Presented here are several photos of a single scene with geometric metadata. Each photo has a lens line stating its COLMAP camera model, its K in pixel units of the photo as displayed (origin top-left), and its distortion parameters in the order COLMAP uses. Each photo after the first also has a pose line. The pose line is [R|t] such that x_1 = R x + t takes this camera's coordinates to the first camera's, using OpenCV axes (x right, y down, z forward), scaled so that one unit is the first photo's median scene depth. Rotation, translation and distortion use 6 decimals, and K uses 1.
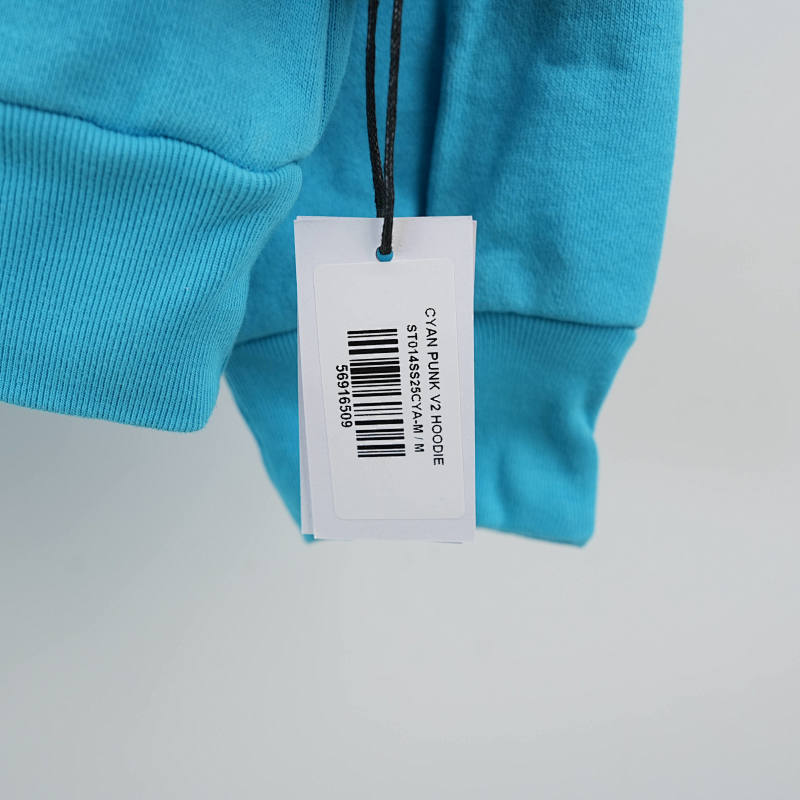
lens RADIAL K [[982.0, 0, 400.0], [0, 982.0, 400.0], [0, 0, 1]] dist [-0.017244, 0.023211]
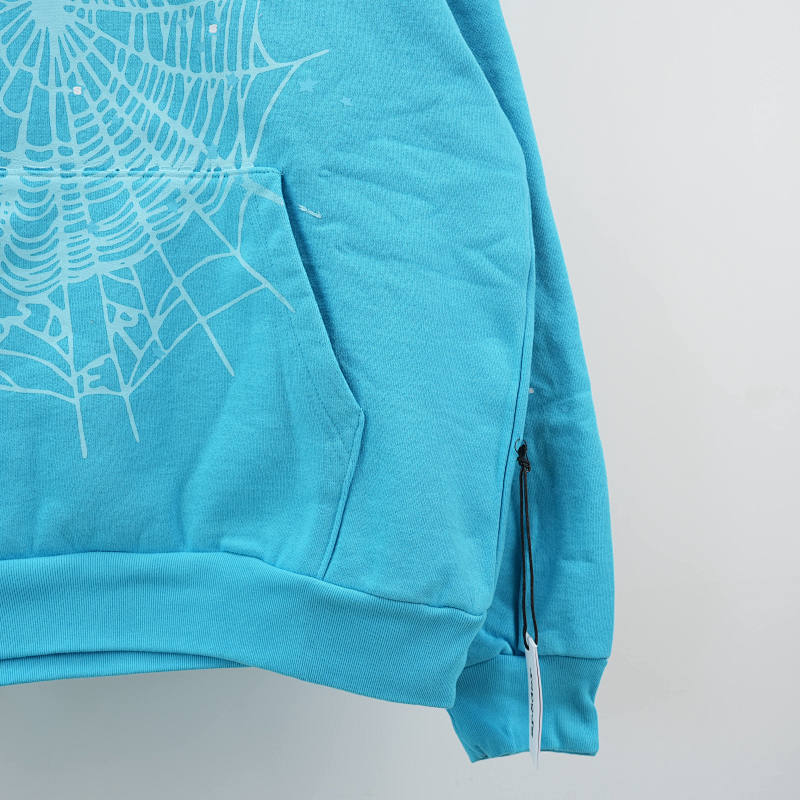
lens RADIAL K [[982.0, 0, 400.0], [0, 982.0, 400.0], [0, 0, 1]] dist [-0.017244, 0.023211]
pose [[0.997210, -0.040842, 0.062489, -0.416292], [0.057594, 0.953477, -0.295912, 0.007010], [-0.047497, 0.298686, 0.953169, -1.561042]]
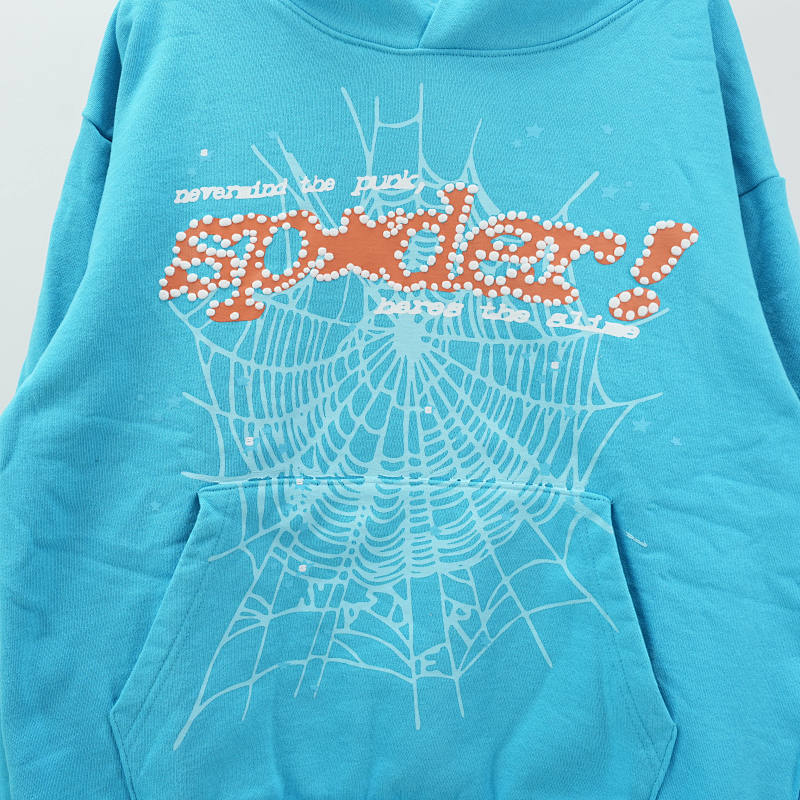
lens RADIAL K [[982.0, 0, 400.0], [0, 982.0, 400.0], [0, 0, 1]] dist [-0.017244, 0.023211]
pose [[0.996187, 0.011989, -0.086418, -0.858934], [-0.034354, 0.964393, -0.262233, -0.769770], [0.080197, 0.264202, 0.961127, -2.070695]]
